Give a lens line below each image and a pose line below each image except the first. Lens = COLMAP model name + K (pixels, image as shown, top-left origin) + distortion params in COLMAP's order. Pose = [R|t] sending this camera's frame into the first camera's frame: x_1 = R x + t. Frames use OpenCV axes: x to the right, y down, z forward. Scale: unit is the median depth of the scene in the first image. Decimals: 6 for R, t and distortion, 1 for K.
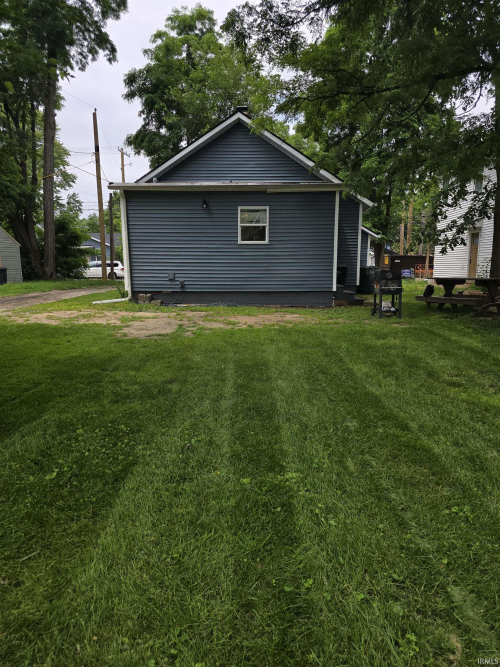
lens RADIAL K [[450.1, 0, 255.5], [0, 450.1, 334.3], [0, 0, 1]] dist [0.053234, -0.050436]
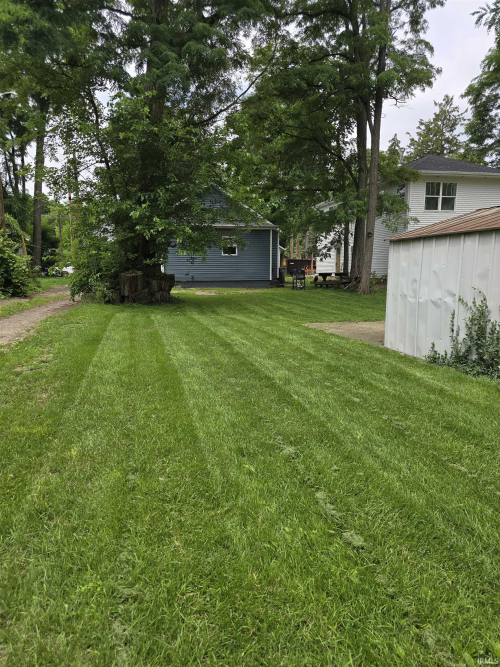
lens RADIAL K [[450.1, 0, 246.5], [0, 450.1, 332.8], [0, 0, 1]] dist [0.053234, -0.050436]
pose [[0.974244, -0.032443, 0.223152, -0.366735], [0.033405, 0.999442, -0.000536, 0.130003], [-0.223010, 0.007977, 0.974784, -0.872986]]
